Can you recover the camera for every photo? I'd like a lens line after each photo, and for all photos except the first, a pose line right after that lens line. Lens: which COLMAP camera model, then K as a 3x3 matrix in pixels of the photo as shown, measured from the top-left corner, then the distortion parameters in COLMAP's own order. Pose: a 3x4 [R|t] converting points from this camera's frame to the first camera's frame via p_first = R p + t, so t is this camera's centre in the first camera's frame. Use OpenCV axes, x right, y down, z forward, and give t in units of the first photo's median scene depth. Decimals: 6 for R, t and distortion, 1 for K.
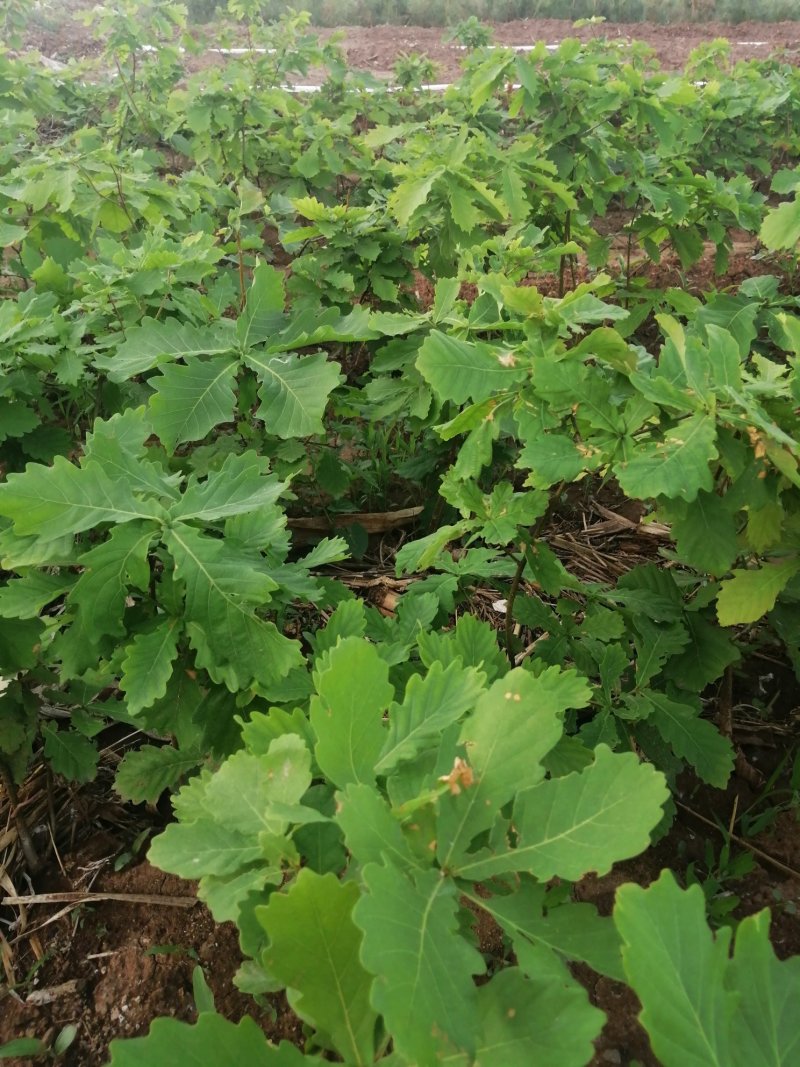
lens RADIAL K [[851.4, 0, 400.0], [0, 851.4, 533.5], [0, 0, 1]] dist [-0.009581, -0.003041]
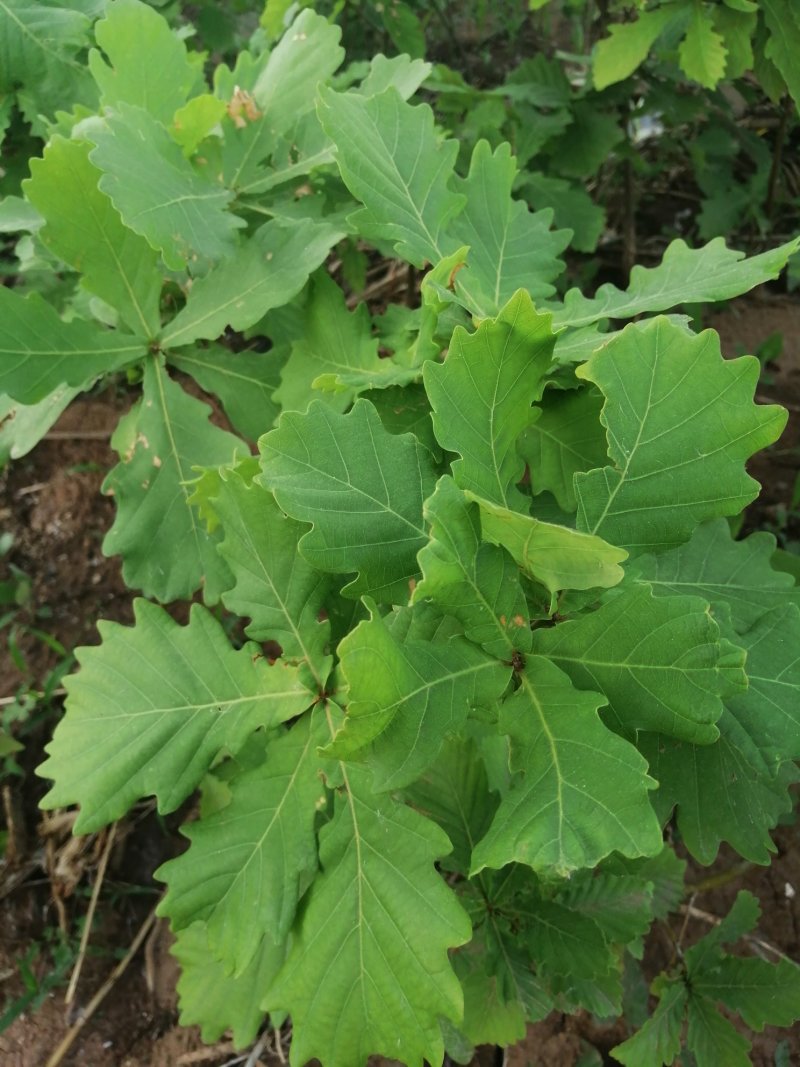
lens RADIAL K [[869.4, 0, 400.0], [0, 869.4, 533.5], [0, 0, 1]] dist [-0.018425, -0.014489]
pose [[0.996498, -0.083523, 0.003833, 0.197703], [0.077105, 0.935722, 0.344208, 0.395261], [-0.032336, -0.342707, 0.938886, -0.127327]]
